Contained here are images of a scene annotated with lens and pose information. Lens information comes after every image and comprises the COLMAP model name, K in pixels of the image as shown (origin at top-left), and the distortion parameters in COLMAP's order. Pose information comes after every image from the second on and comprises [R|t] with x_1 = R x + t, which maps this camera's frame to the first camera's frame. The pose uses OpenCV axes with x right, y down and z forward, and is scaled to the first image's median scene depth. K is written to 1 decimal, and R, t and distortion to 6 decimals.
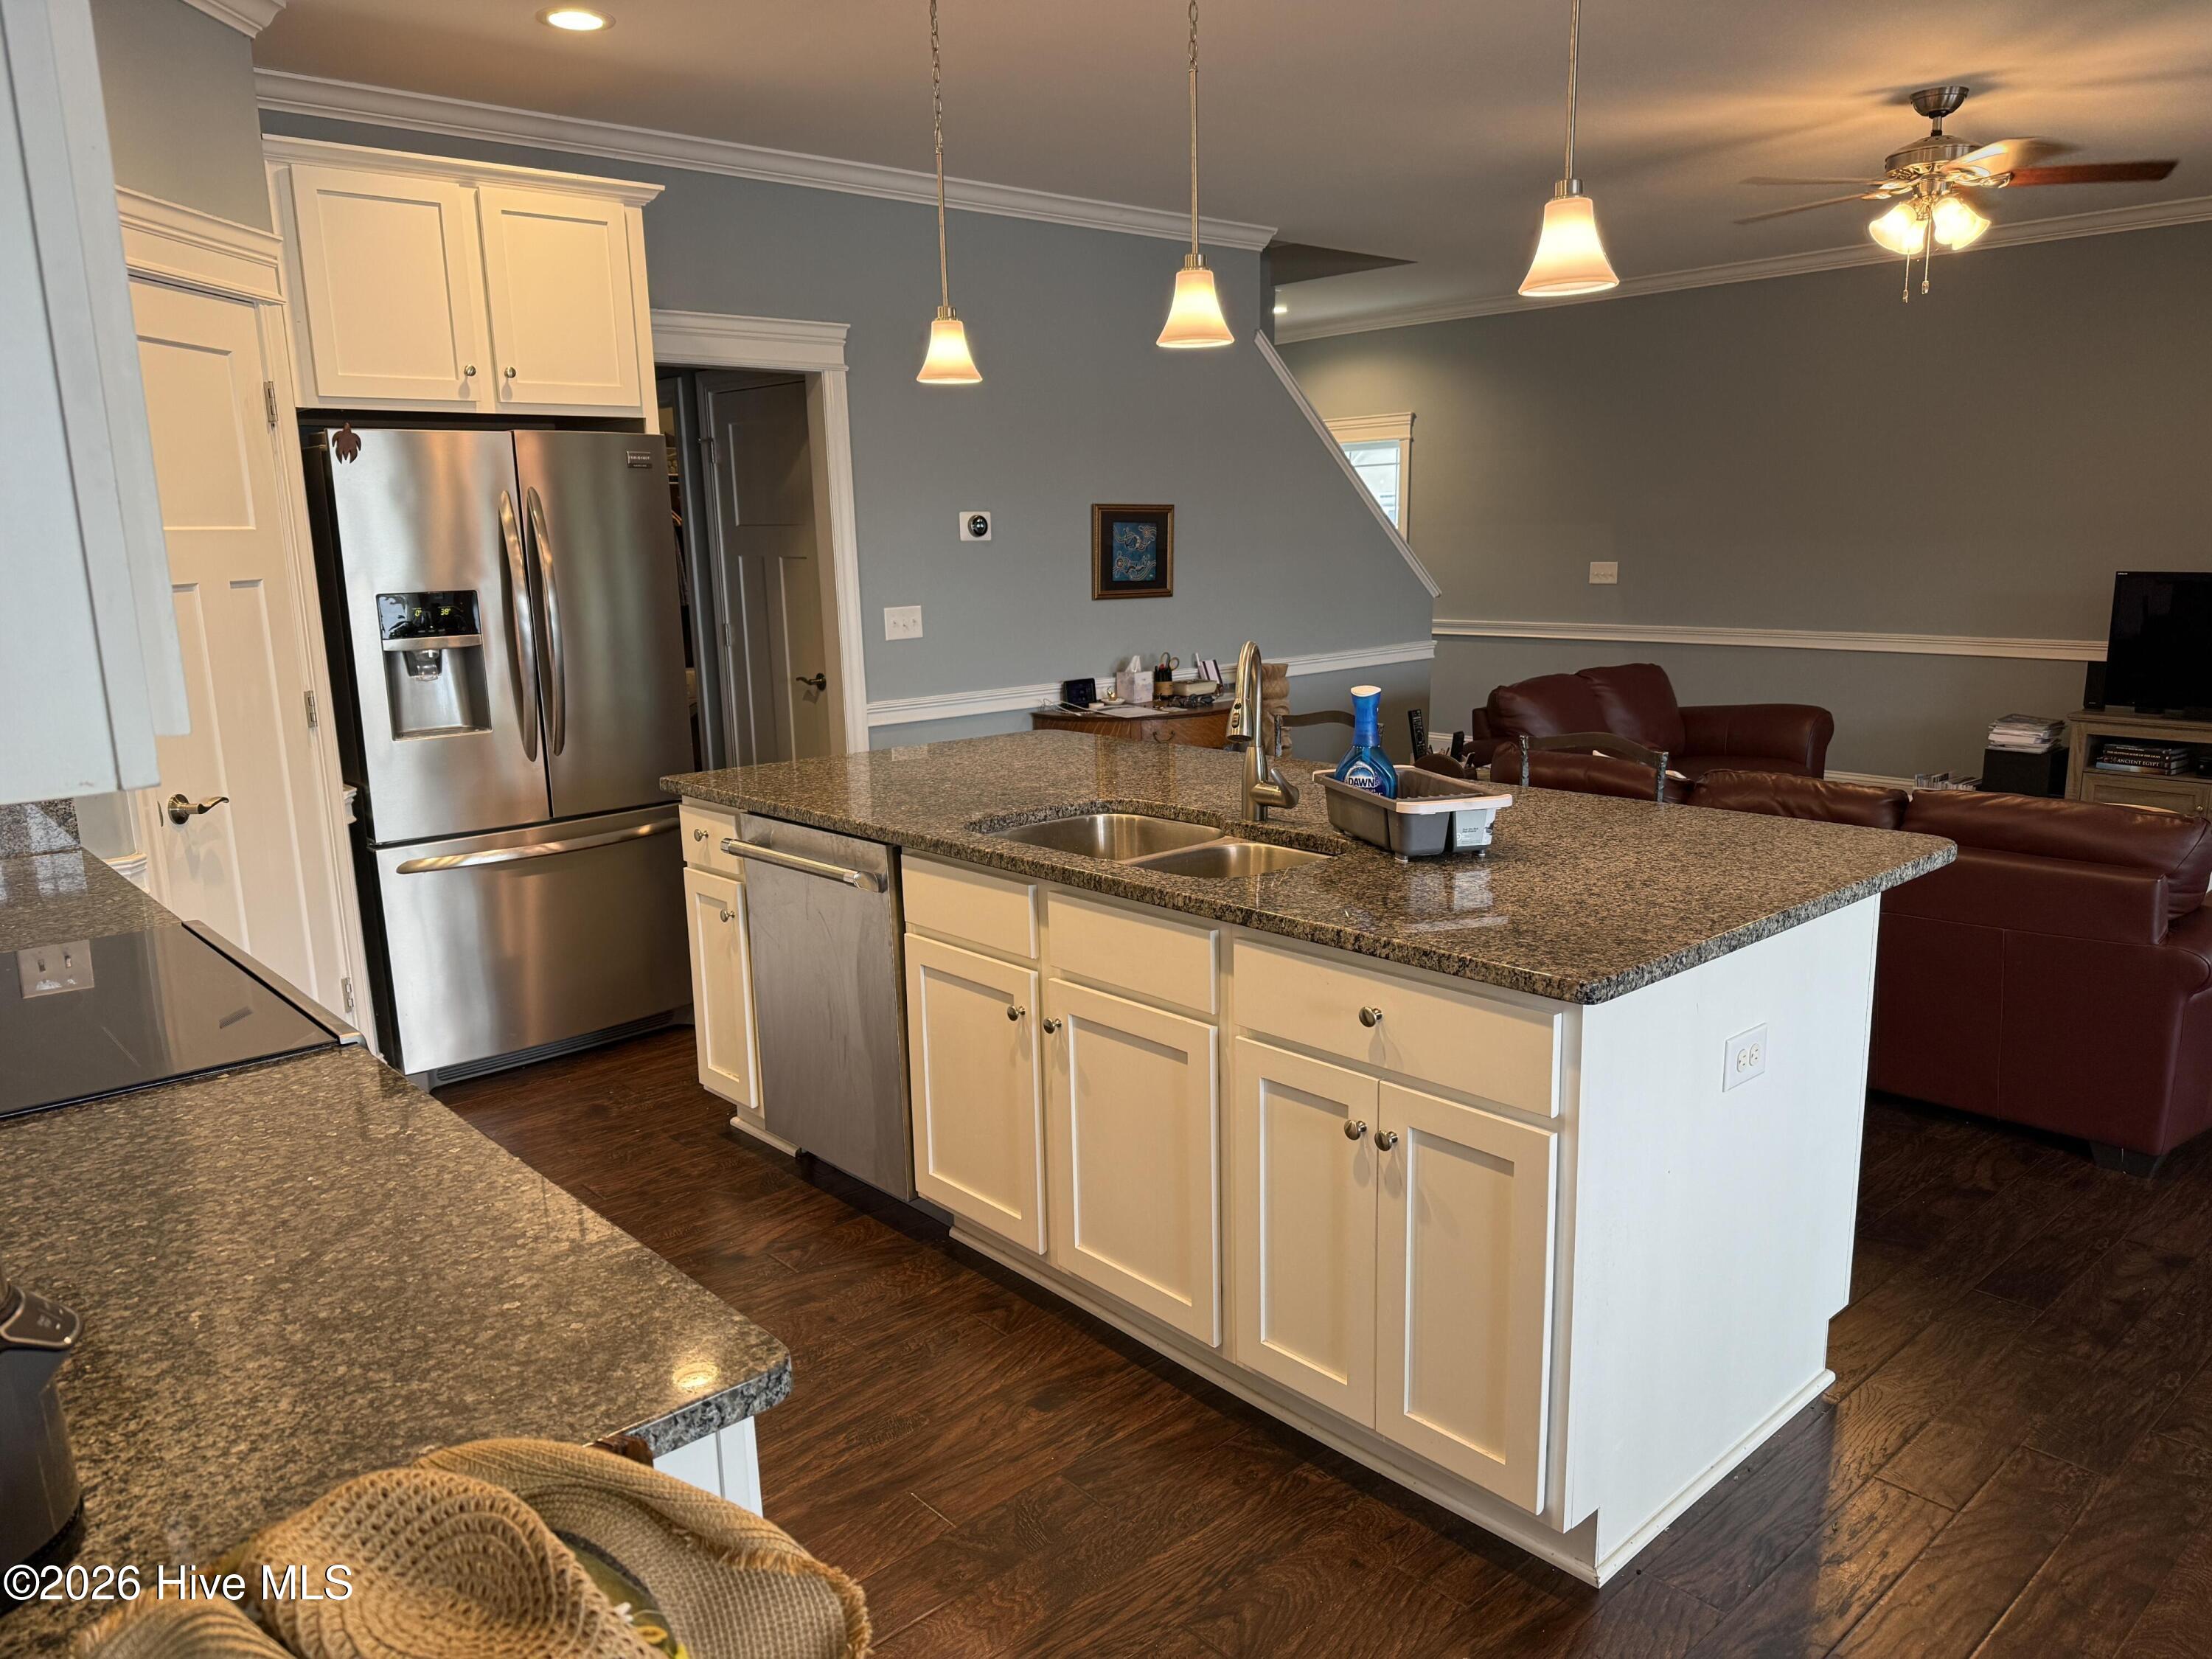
lens RADIAL K [[1562.4, 0, 1113.7], [0, 1562.4, 835.2], [0, 0, 1]] dist [0.047470, -0.039707]
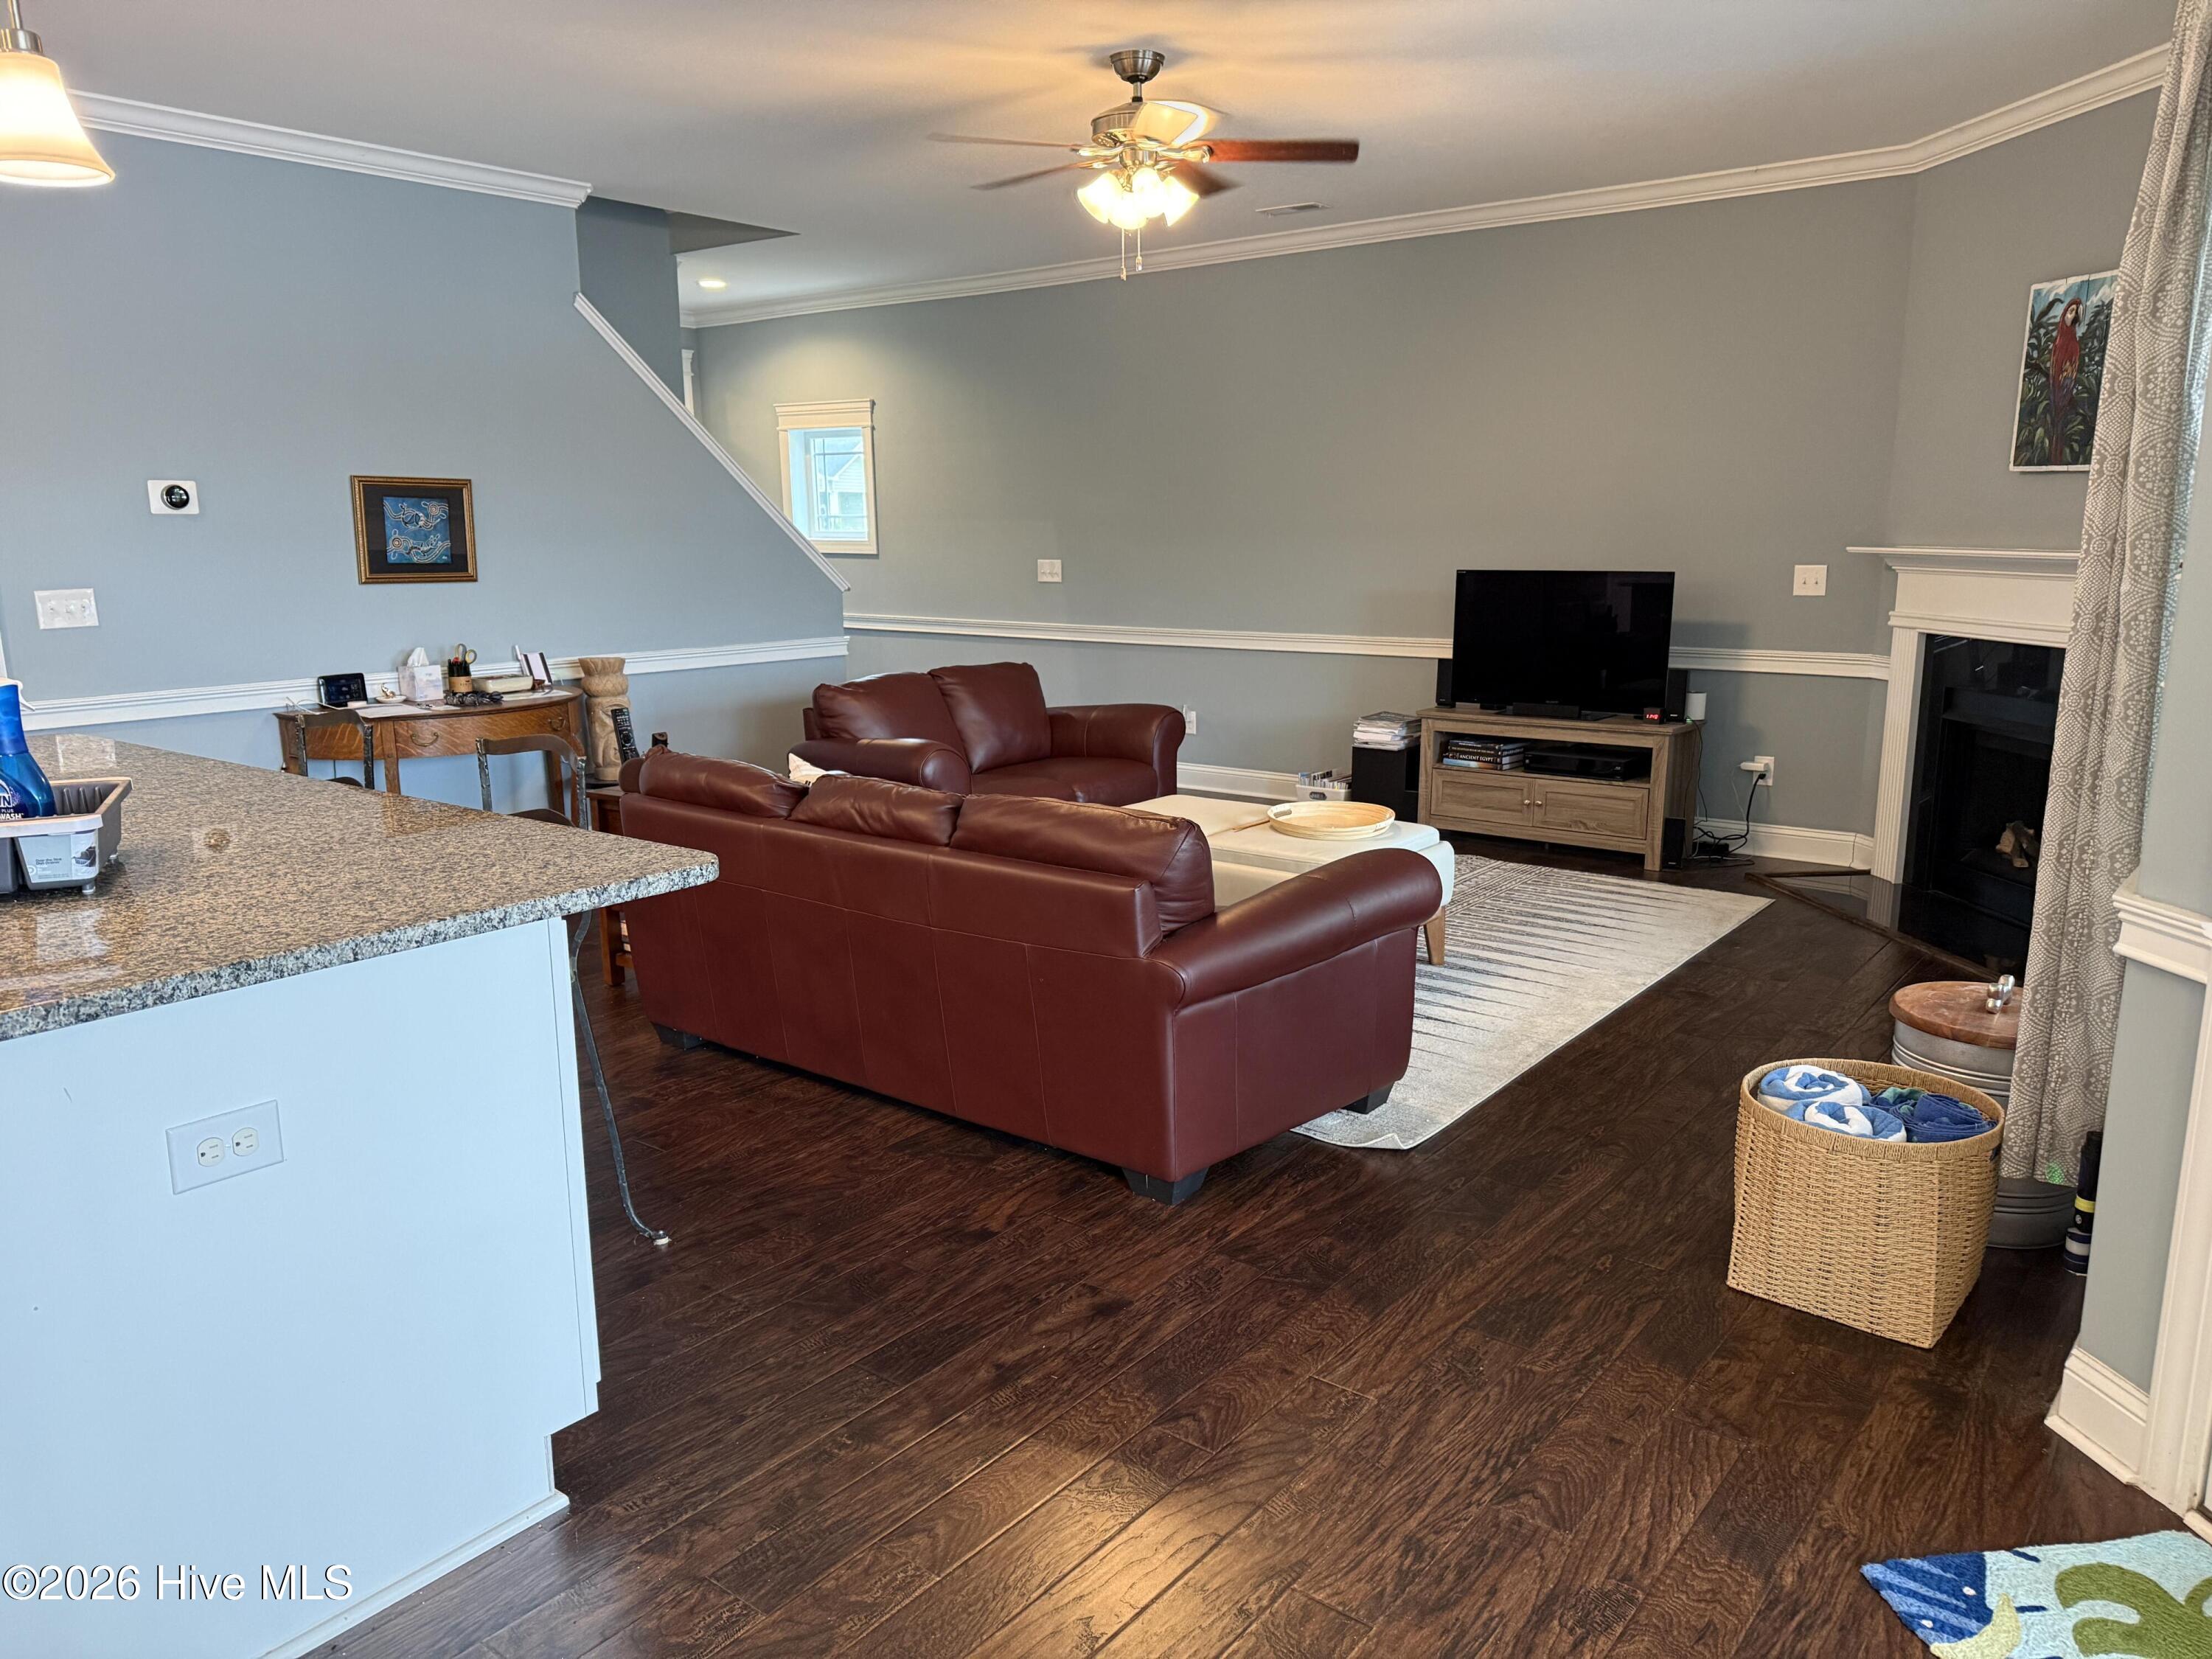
lens RADIAL K [[1562.4, 0, 1101.2], [0, 1562.4, 839.8], [0, 0, 1]] dist [0.047470, -0.039707]
pose [[0.985246, -0.019178, 0.170068, 0.249262], [0.018834, 0.999816, 0.003636, -0.001971], [-0.170106, -0.000379, 0.985426, 0.053508]]
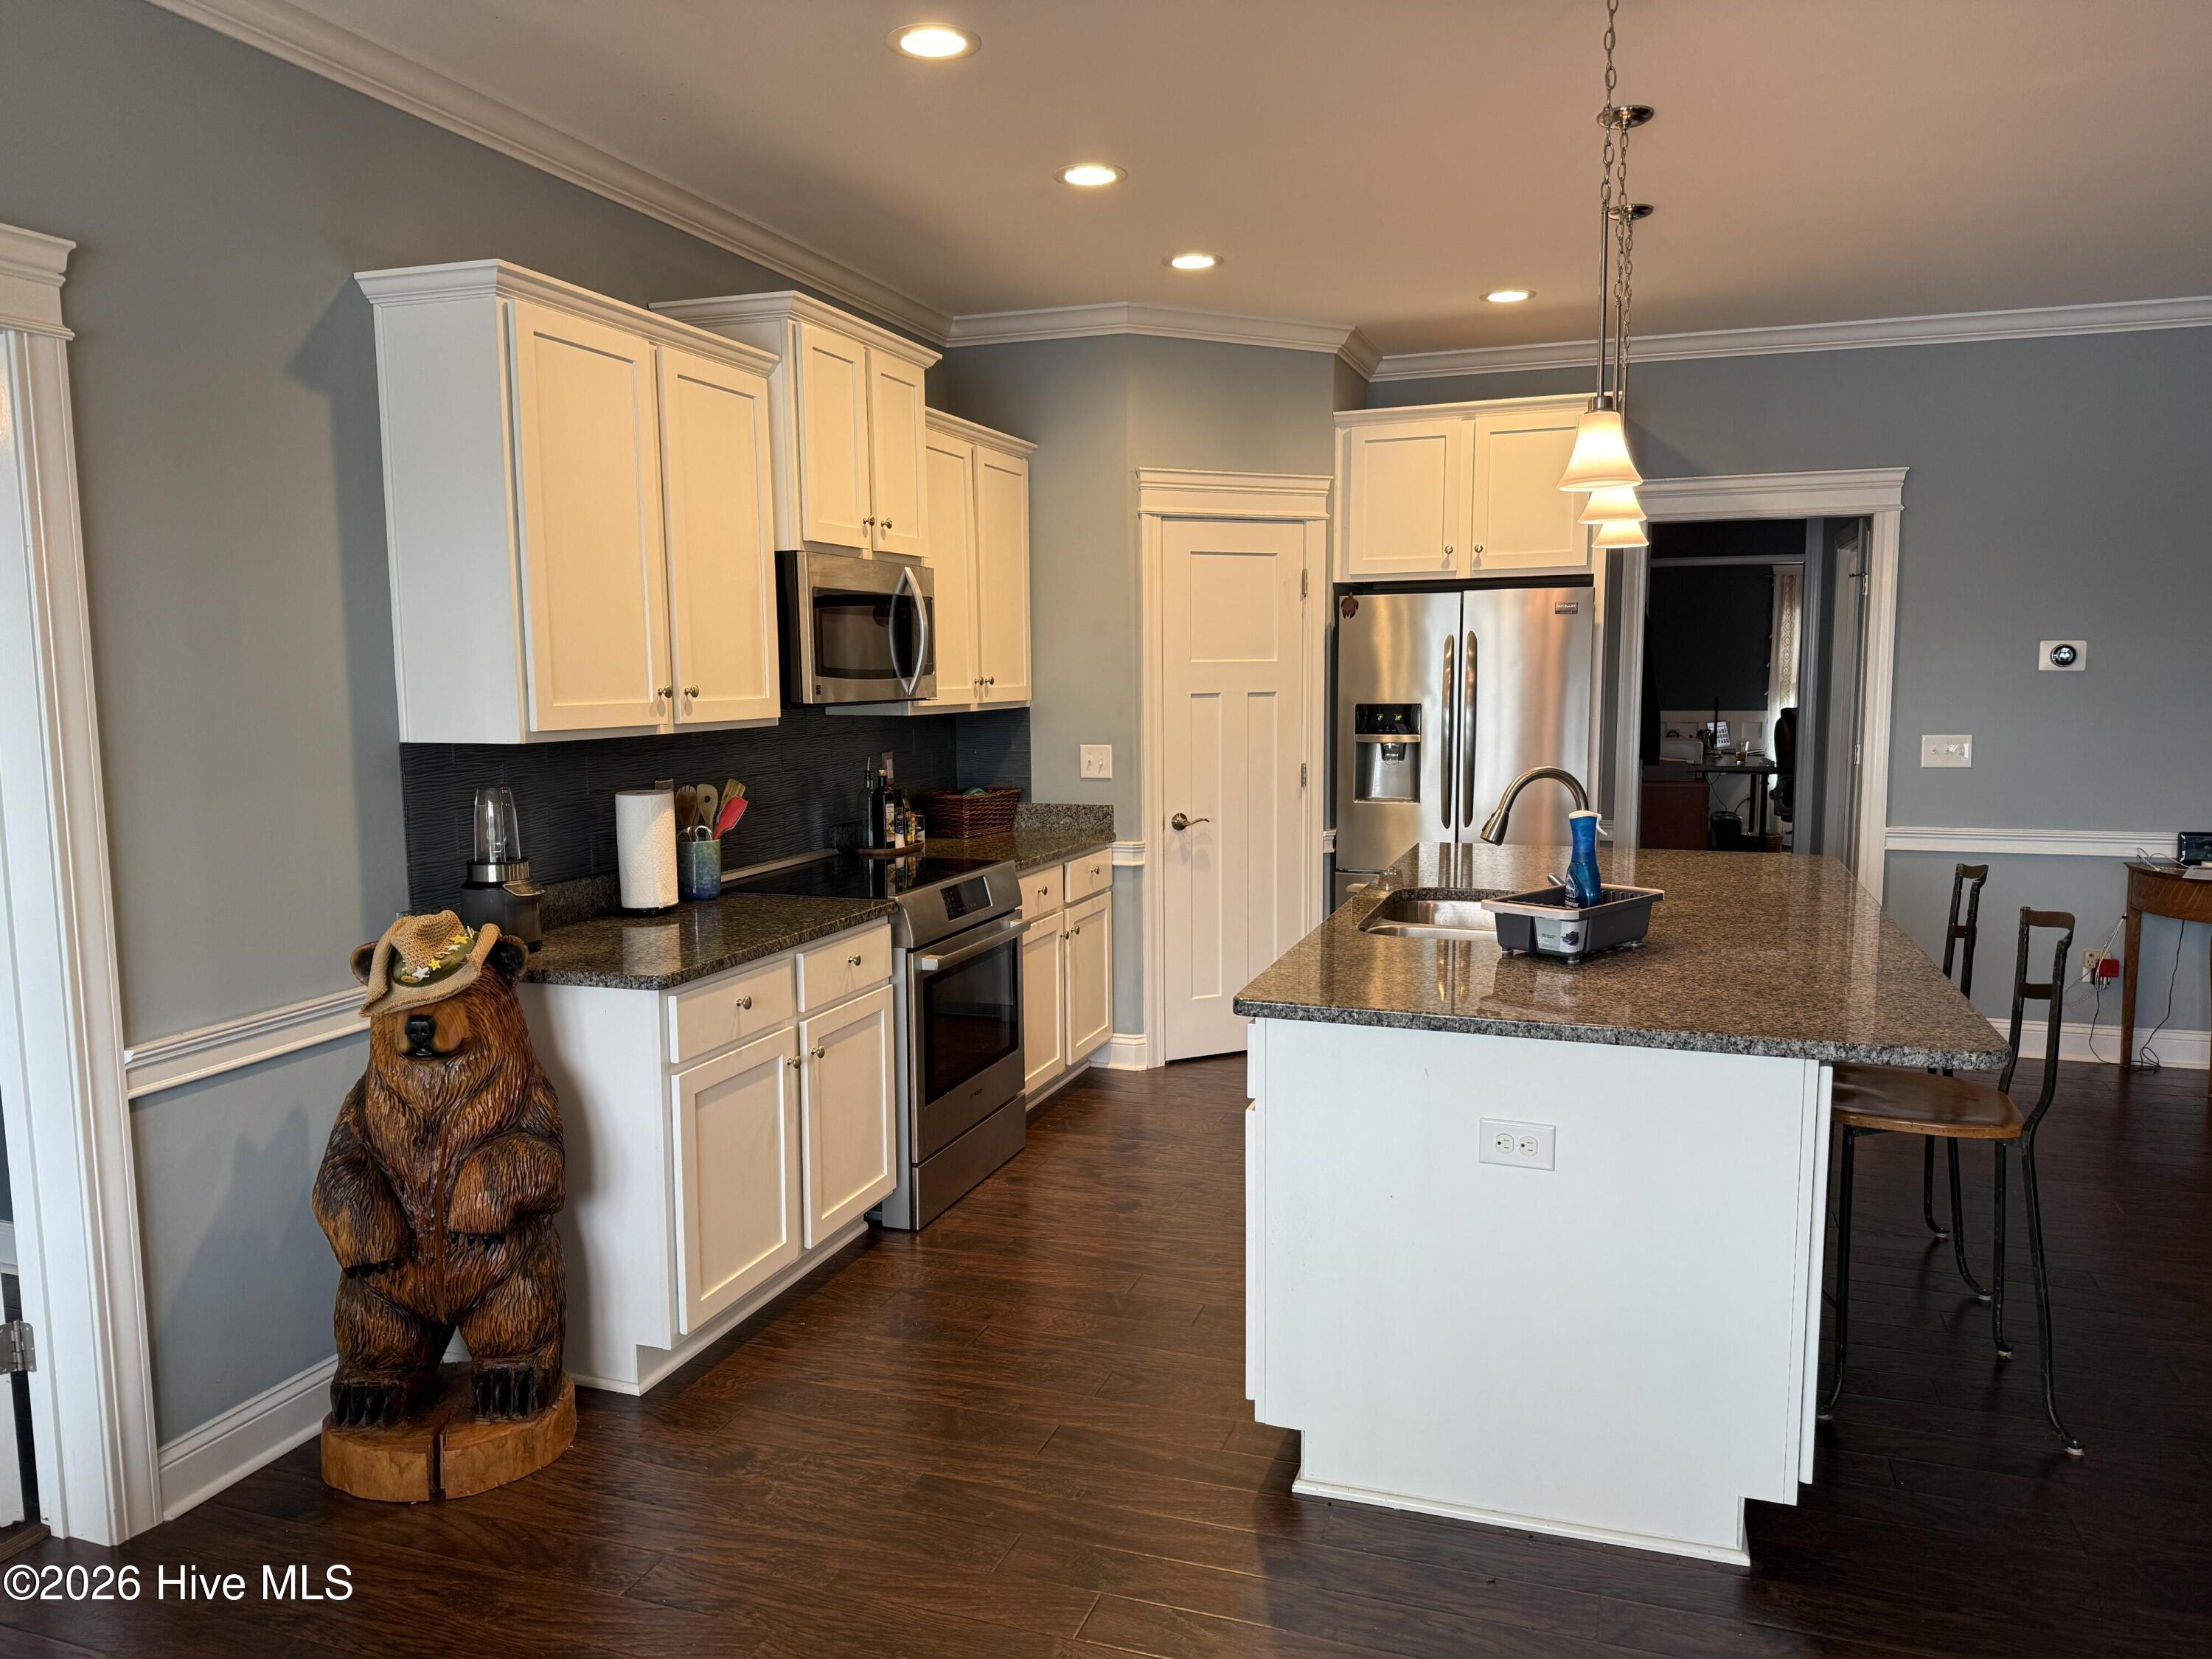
lens RADIAL K [[1562.4, 0, 1113.4], [0, 1562.4, 810.8], [0, 0, 1]] dist [0.047470, -0.039707]
pose [[0.478060, 0.101176, -0.872480, 0.452614], [-0.170938, 0.985067, 0.020570, -0.026704], [0.861533, 0.139307, 0.488216, 0.055860]]
